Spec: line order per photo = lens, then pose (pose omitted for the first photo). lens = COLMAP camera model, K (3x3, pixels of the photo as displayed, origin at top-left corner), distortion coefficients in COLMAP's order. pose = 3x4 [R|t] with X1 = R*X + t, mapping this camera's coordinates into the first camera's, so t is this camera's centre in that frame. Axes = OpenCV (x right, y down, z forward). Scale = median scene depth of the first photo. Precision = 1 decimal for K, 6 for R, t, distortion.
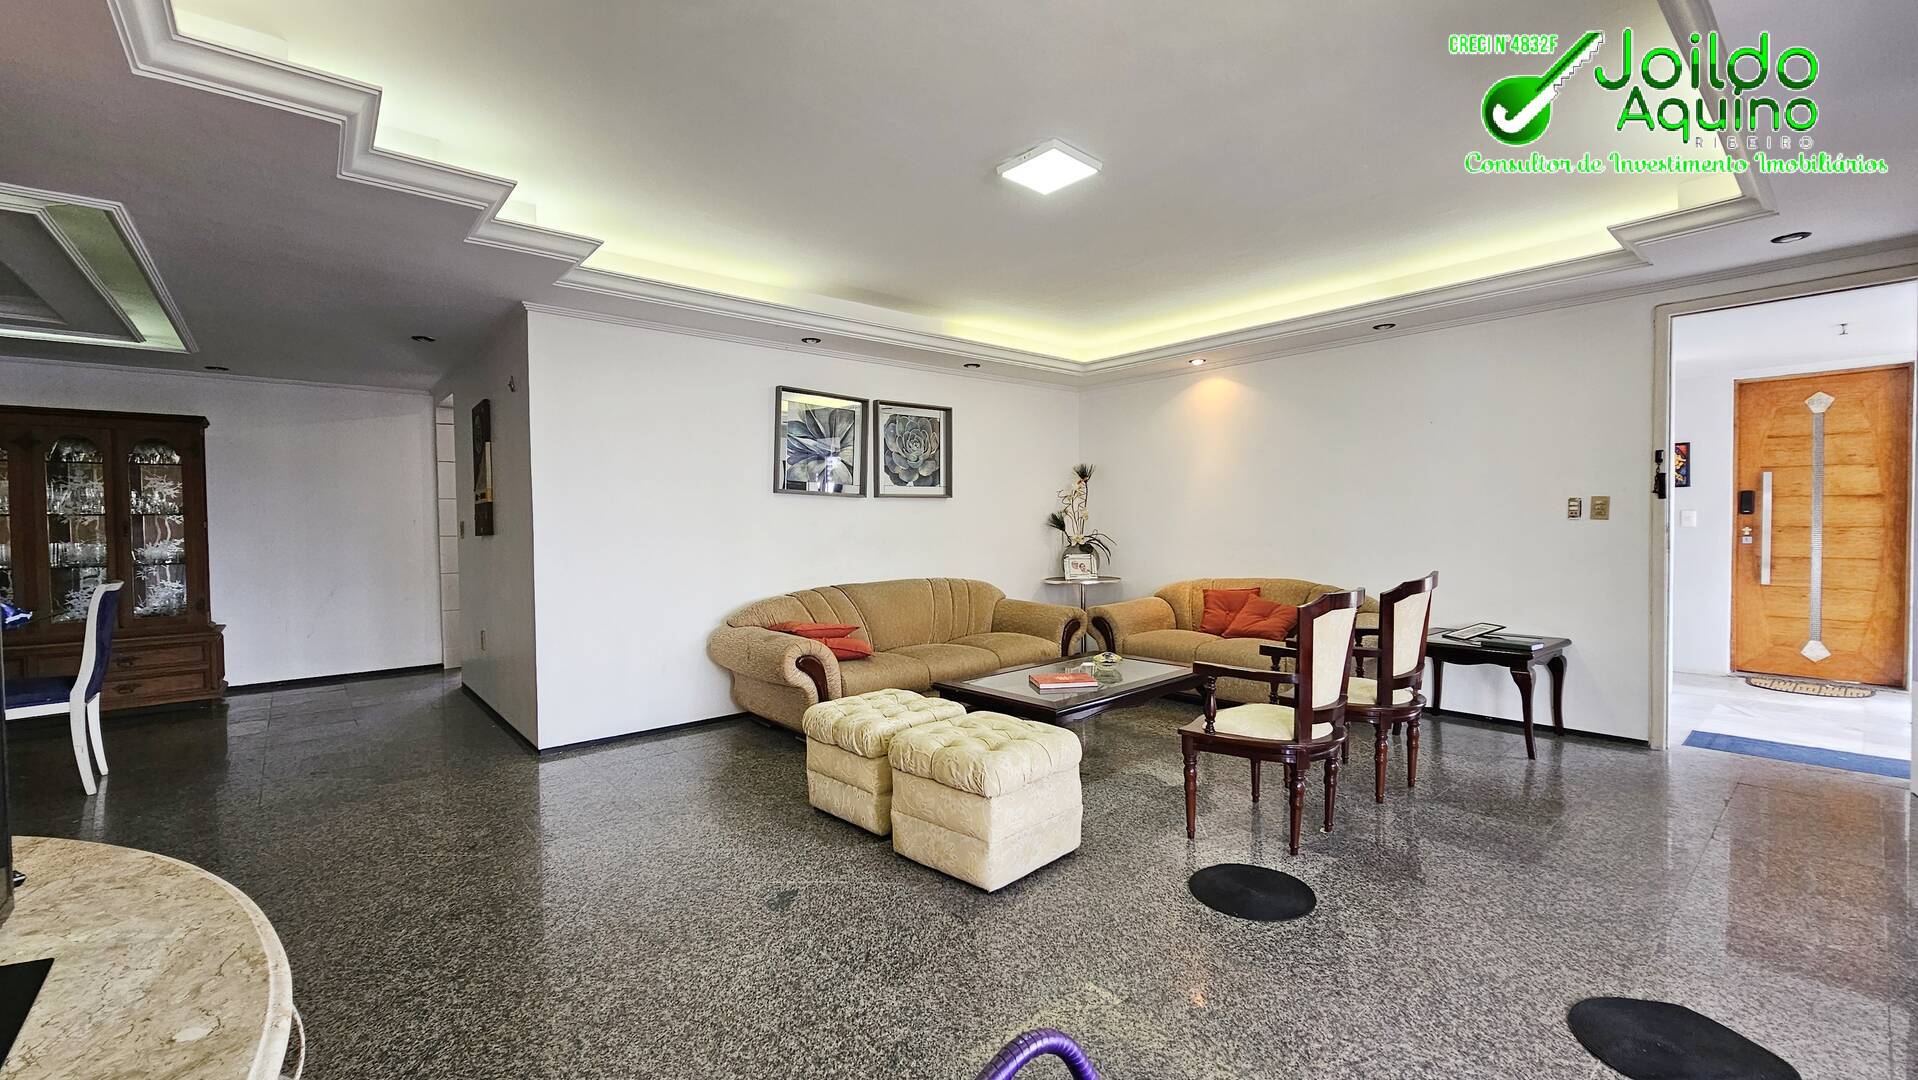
lens RADIAL K [[784.2, 0, 953.4], [0, 784.2, 537.9], [0, 0, 1]] dist [0.003732, 0.000407]
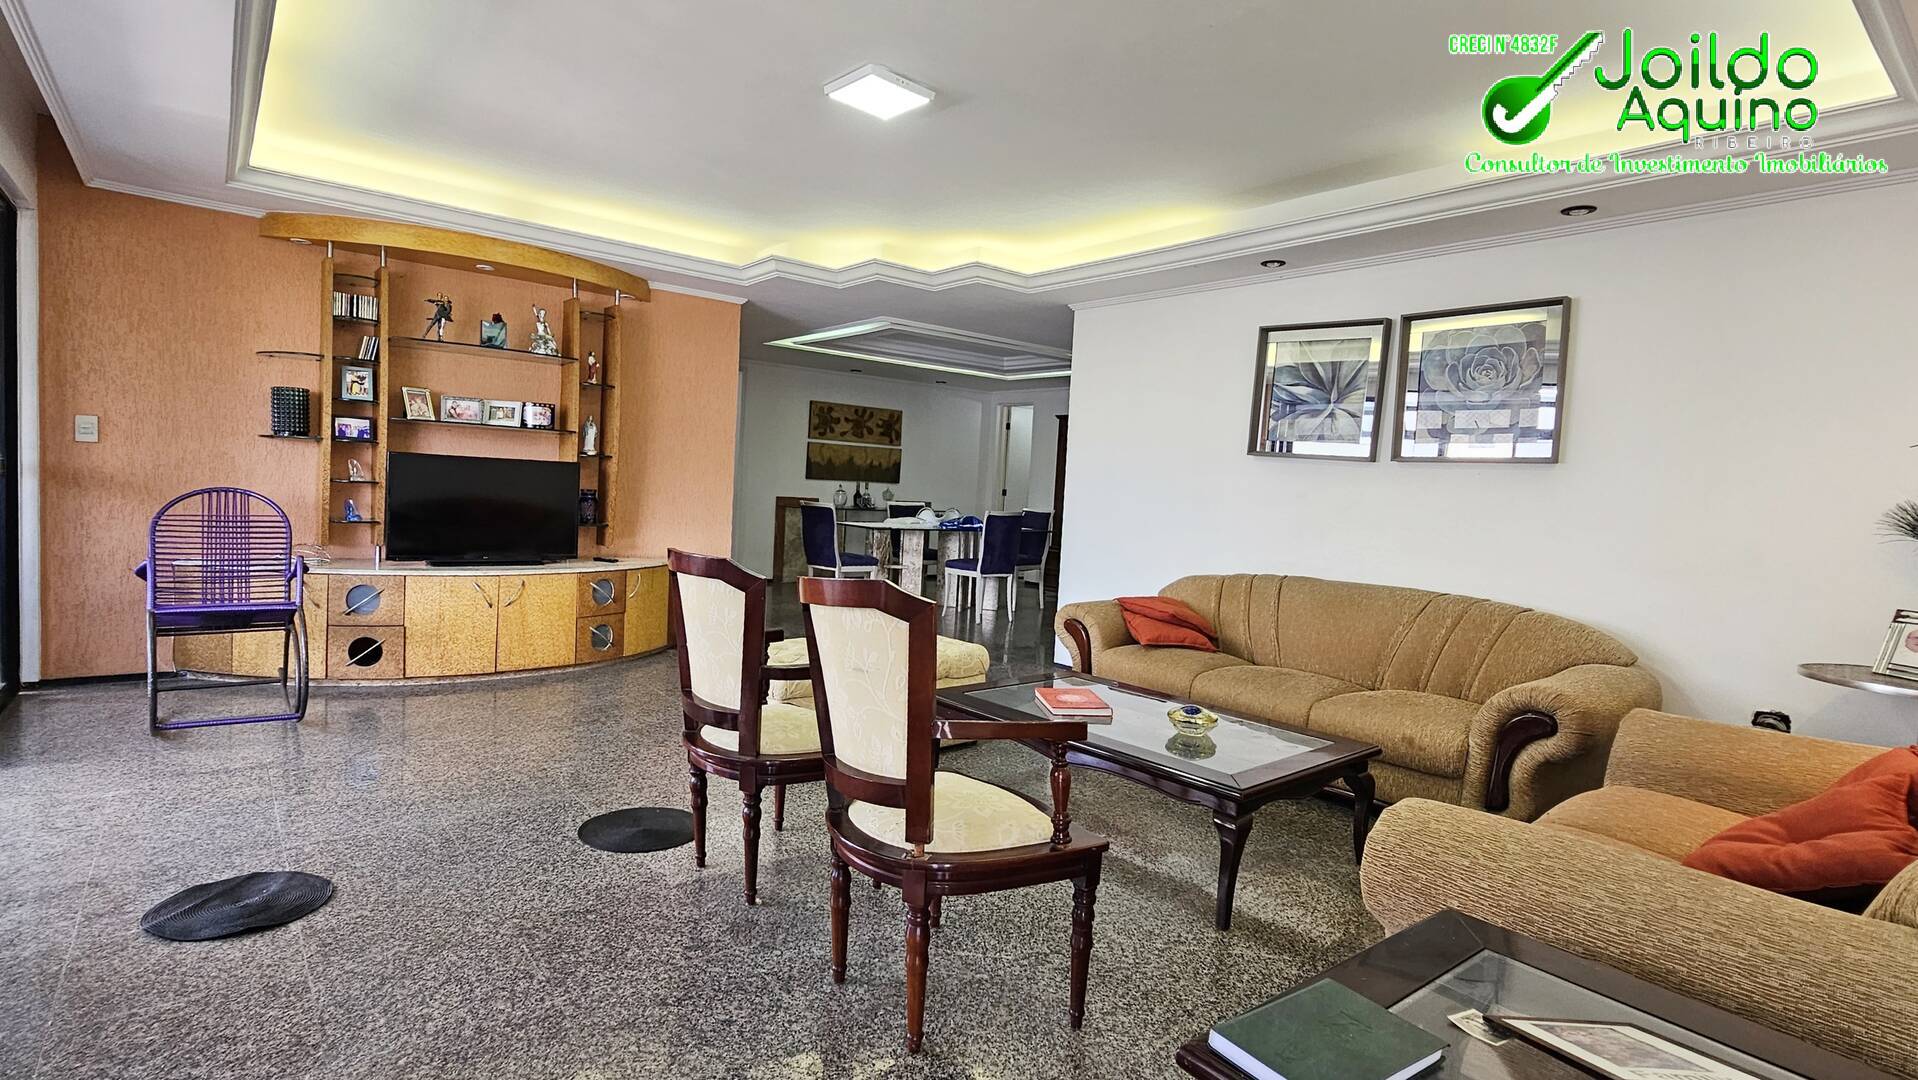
lens RADIAL K [[905.5, 0, 952.8], [0, 905.5, 542.2], [0, 0, 1]] dist [0.010703, -0.001136]
pose [[-0.017130, 0.077437, -0.996850, 0.761818], [-0.073452, 0.994205, 0.078494, -0.017890], [0.997152, 0.074565, -0.011343, 0.701327]]
